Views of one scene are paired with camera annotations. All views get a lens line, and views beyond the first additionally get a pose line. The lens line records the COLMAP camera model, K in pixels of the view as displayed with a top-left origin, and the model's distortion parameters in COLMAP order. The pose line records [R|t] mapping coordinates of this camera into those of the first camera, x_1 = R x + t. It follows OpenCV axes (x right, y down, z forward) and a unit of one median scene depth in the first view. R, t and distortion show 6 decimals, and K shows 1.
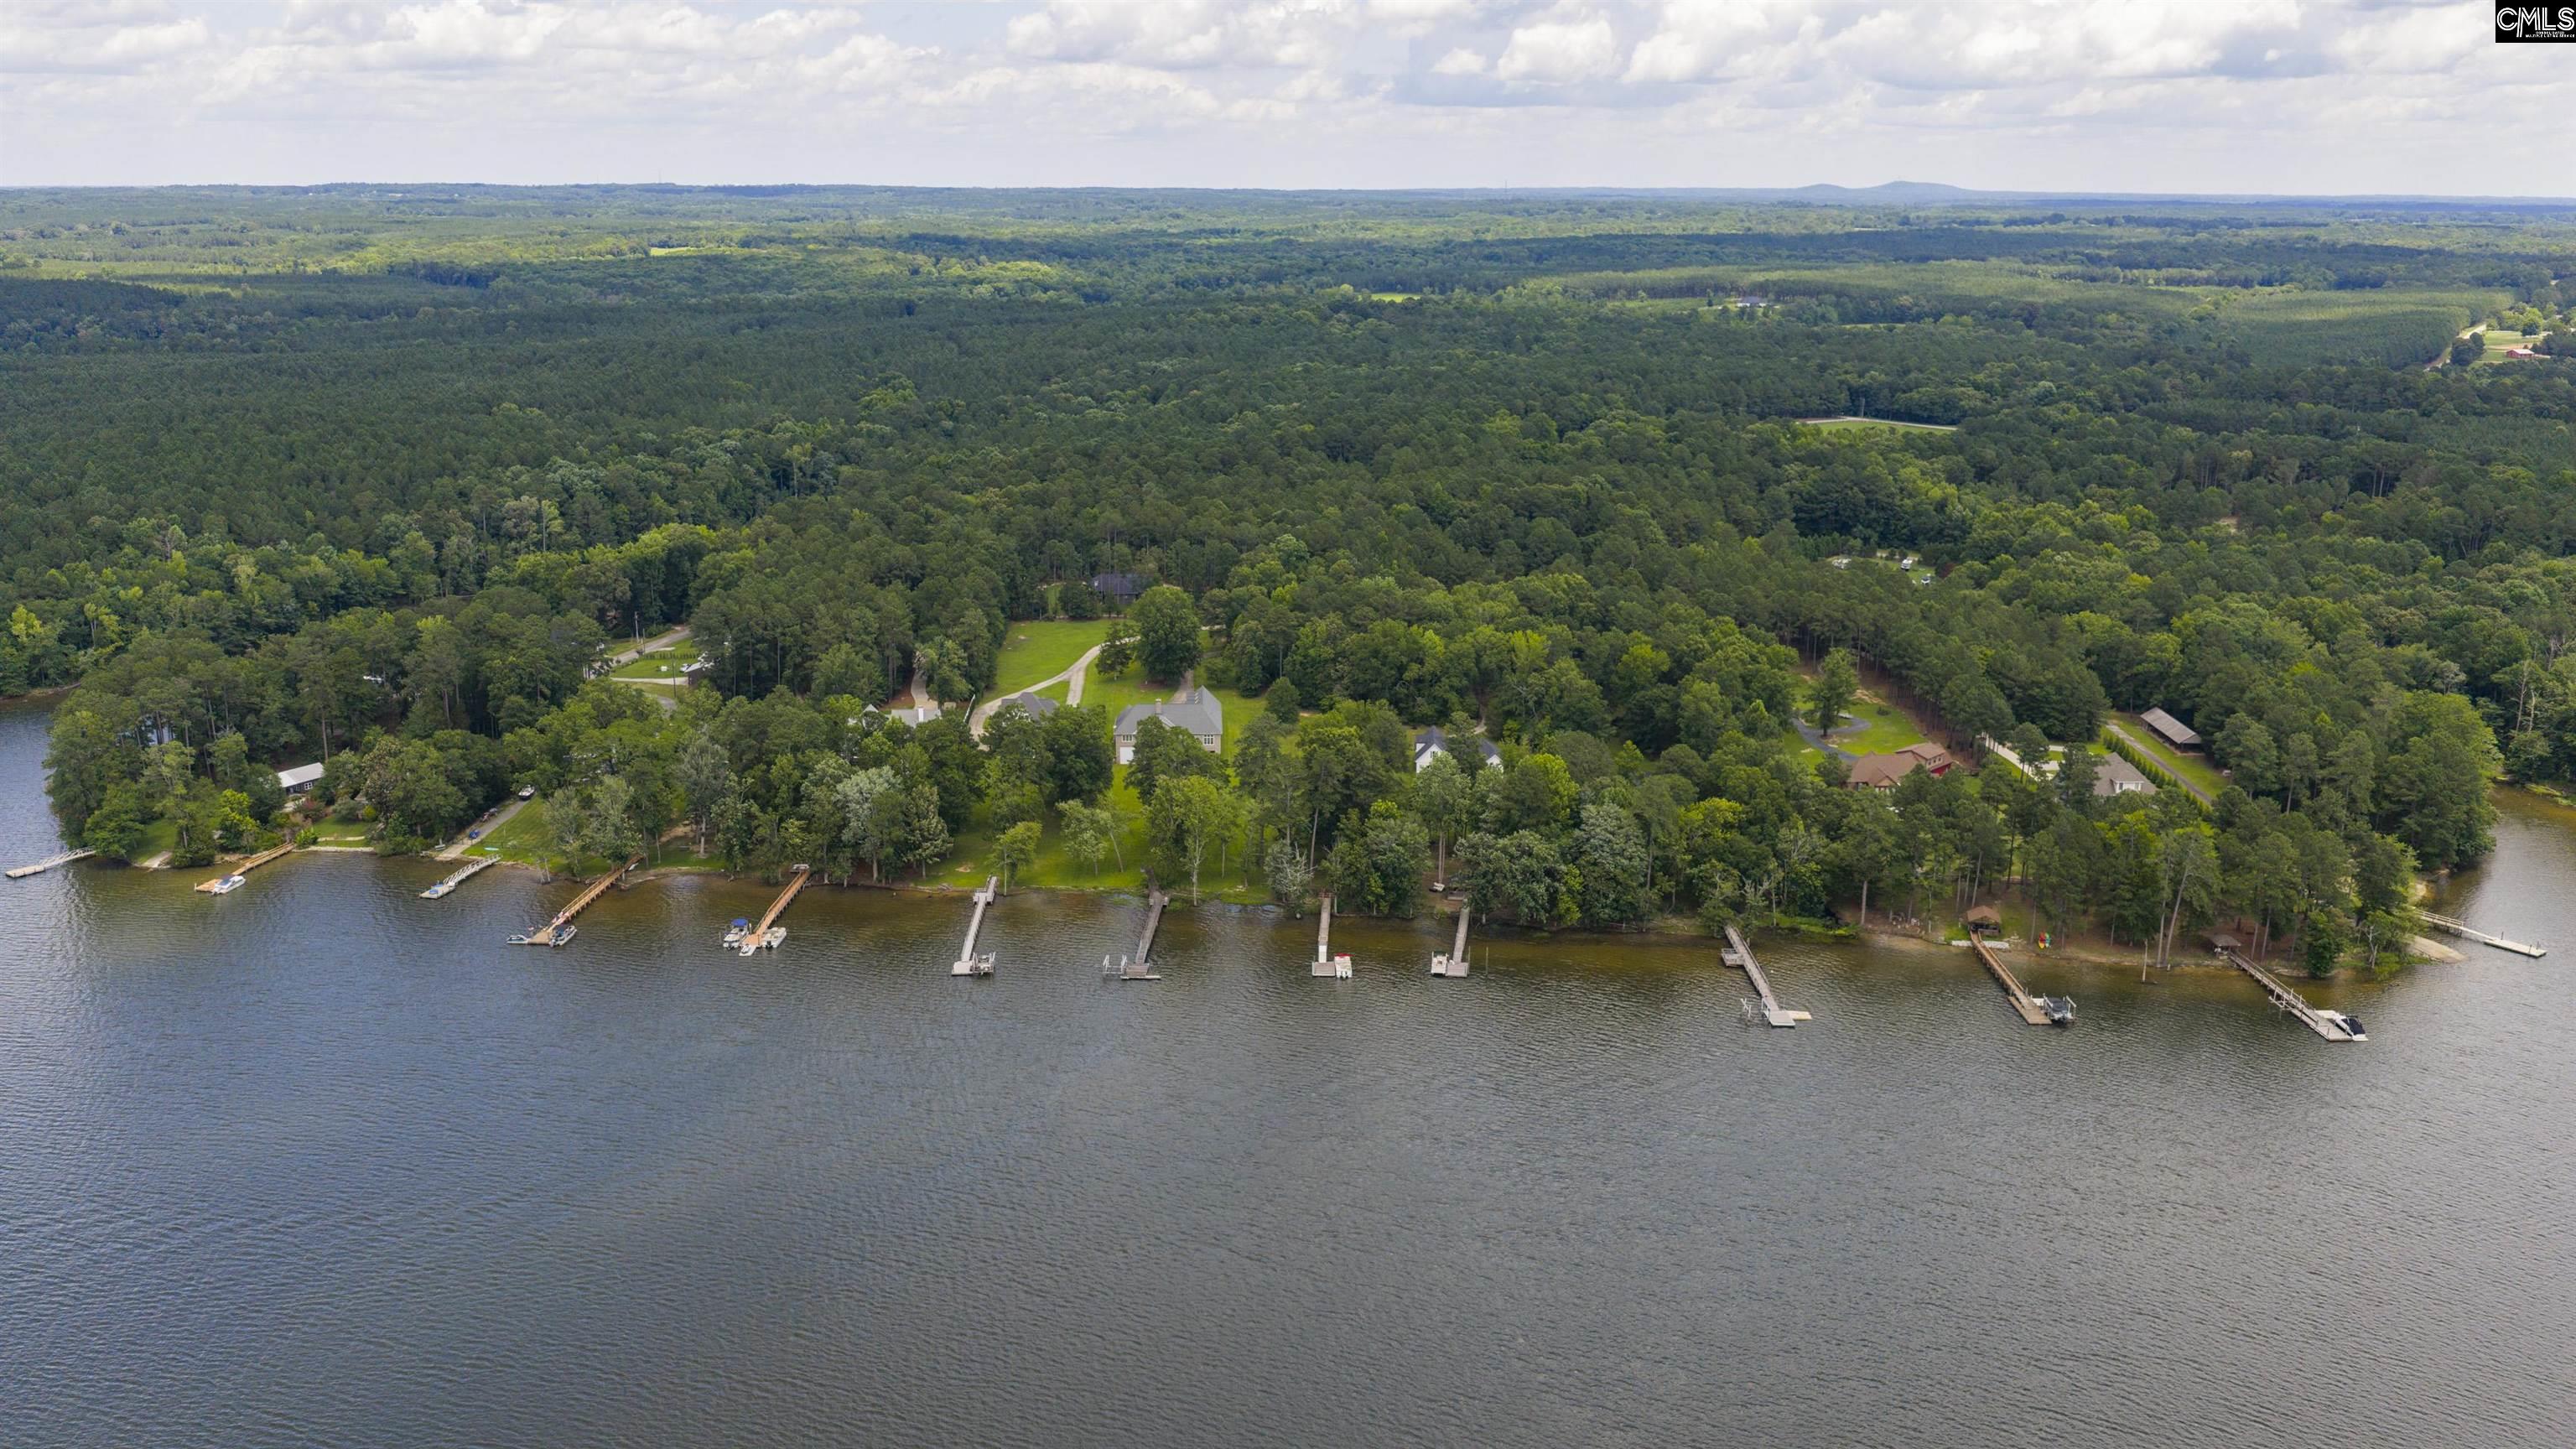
lens RADIAL K [[2123.4, 0, 1275.4], [0, 2123.4, 768.5], [0, 0, 1]] dist [0.017934, -0.042804]
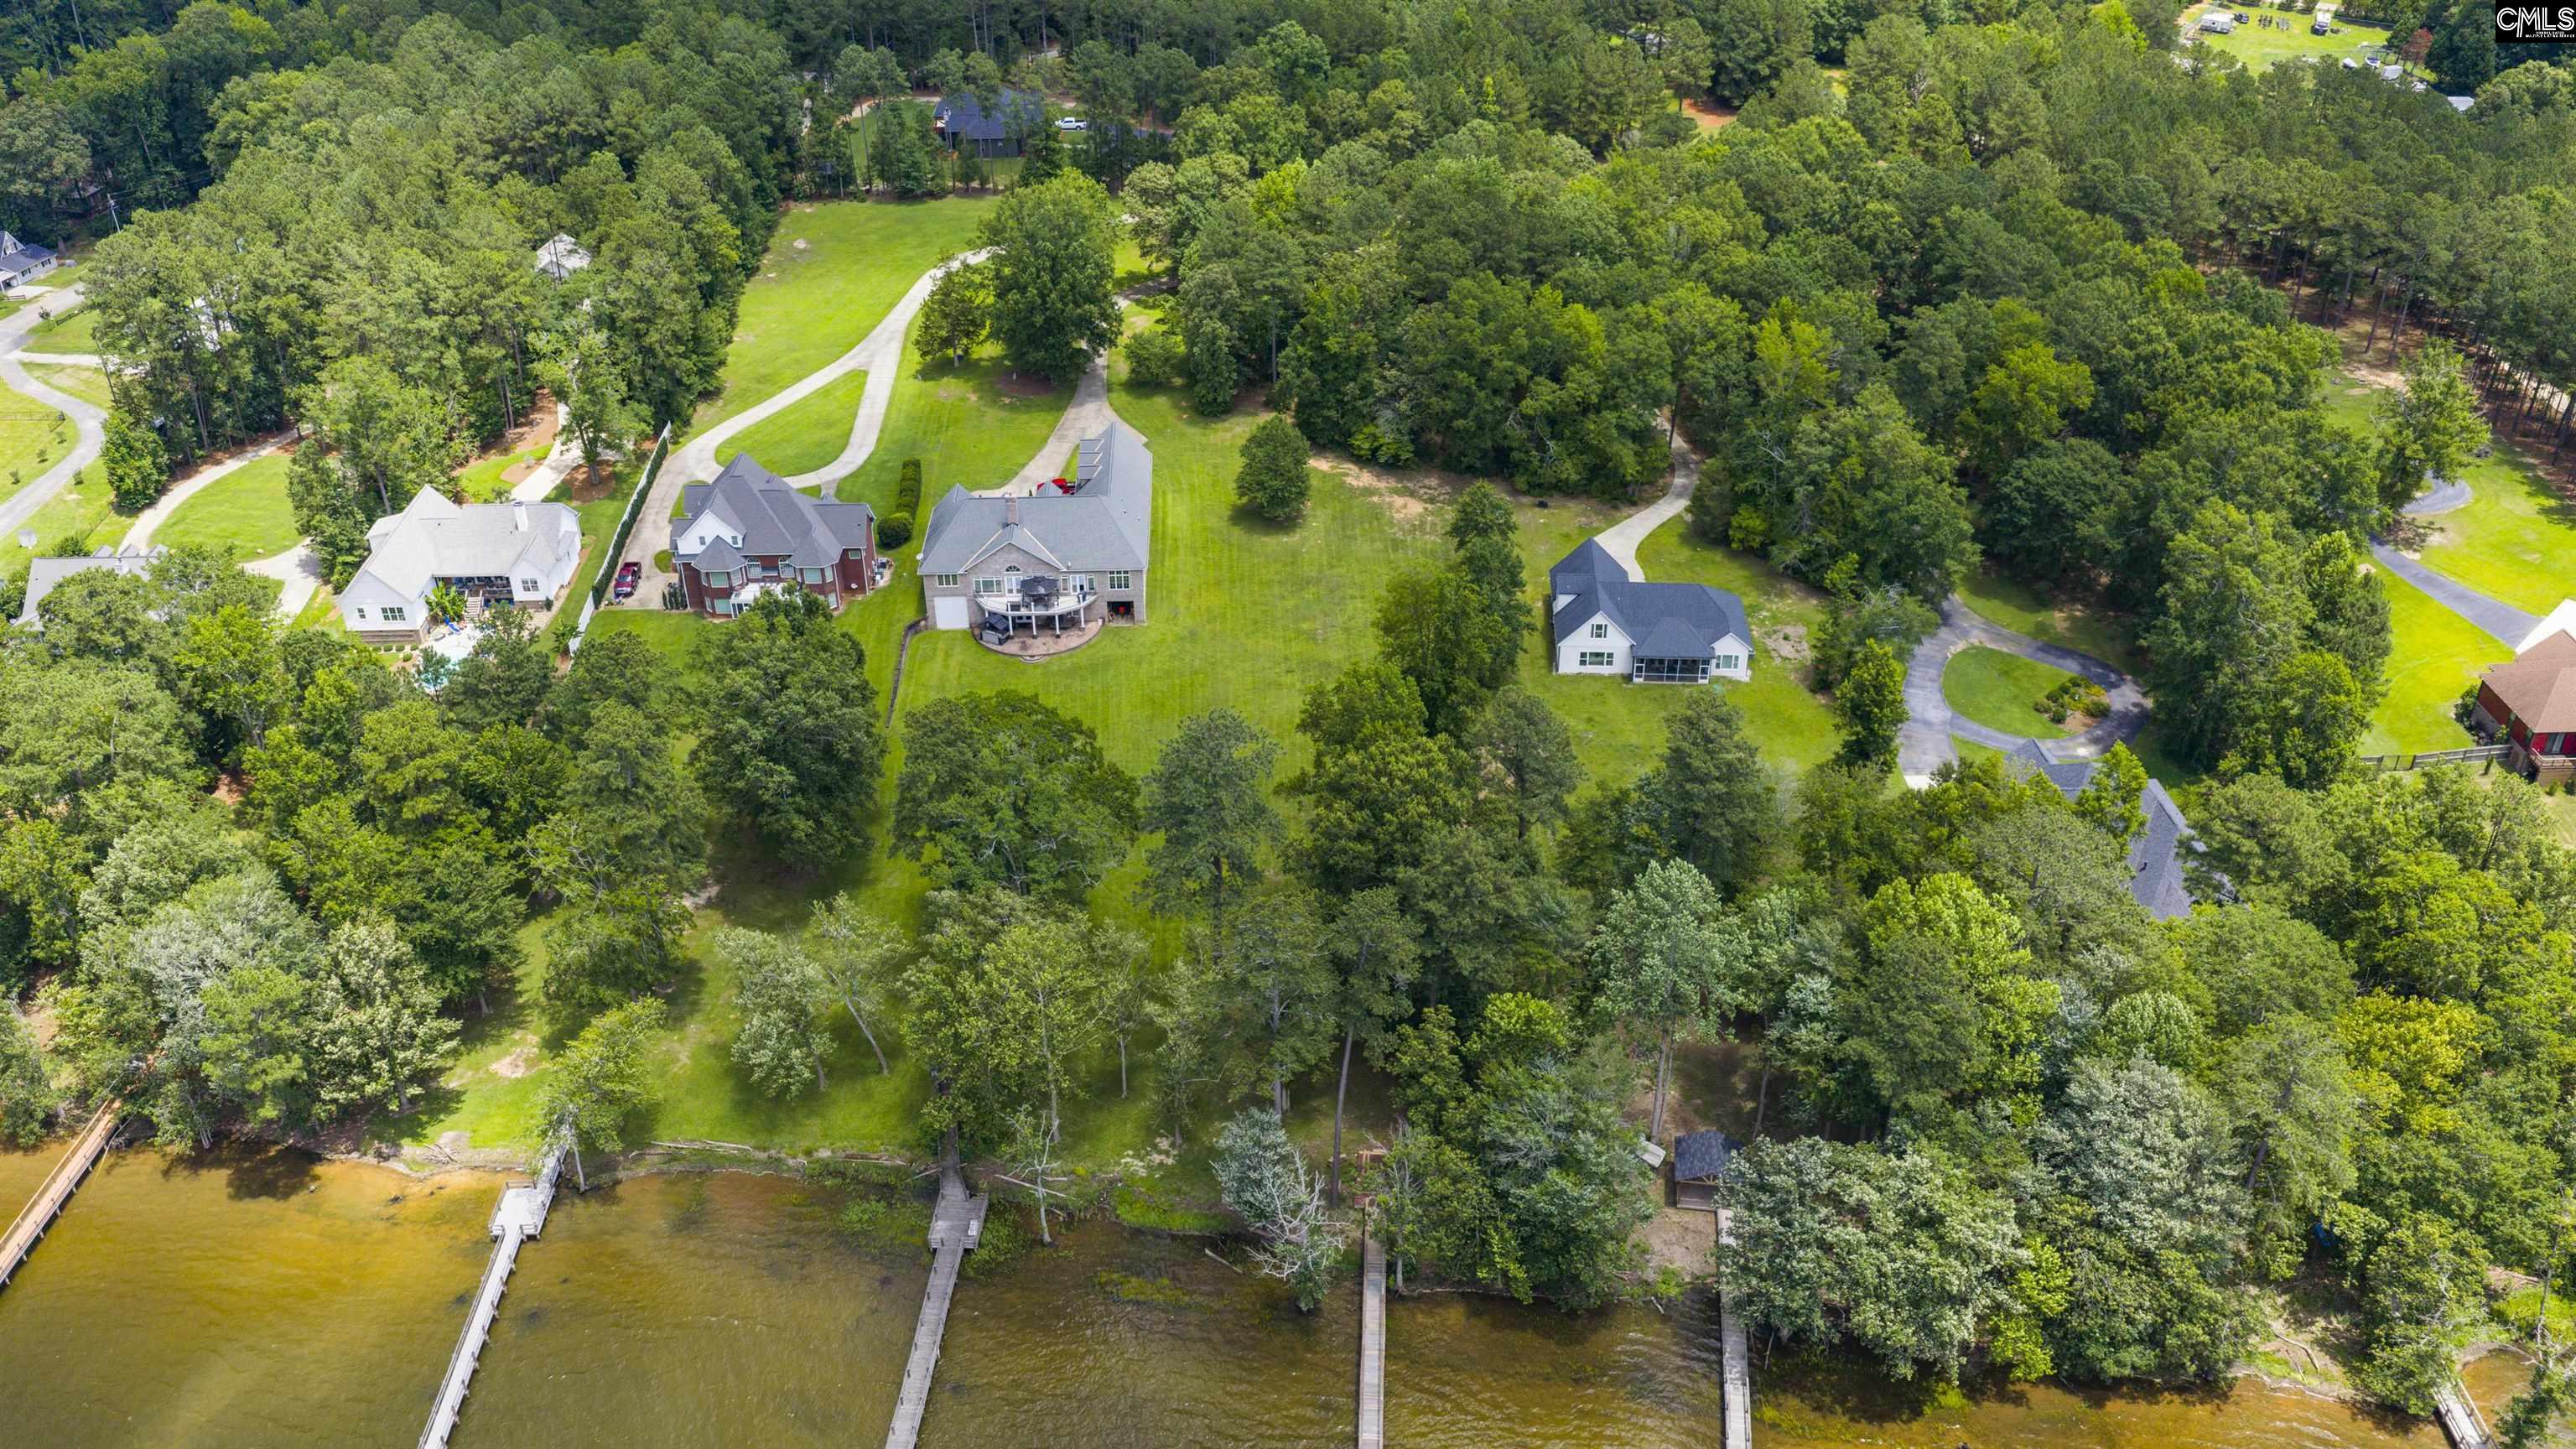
lens RADIAL K [[2123.4, 0, 1279.6], [0, 2123.4, 723.5], [0, 0, 1]] dist [0.017934, -0.042804]
pose [[0.999899, -0.007775, -0.011897, 0.009566], [0.010841, 0.958582, 0.284611, -0.112545], [0.009191, -0.284711, 0.958569, 0.512111]]
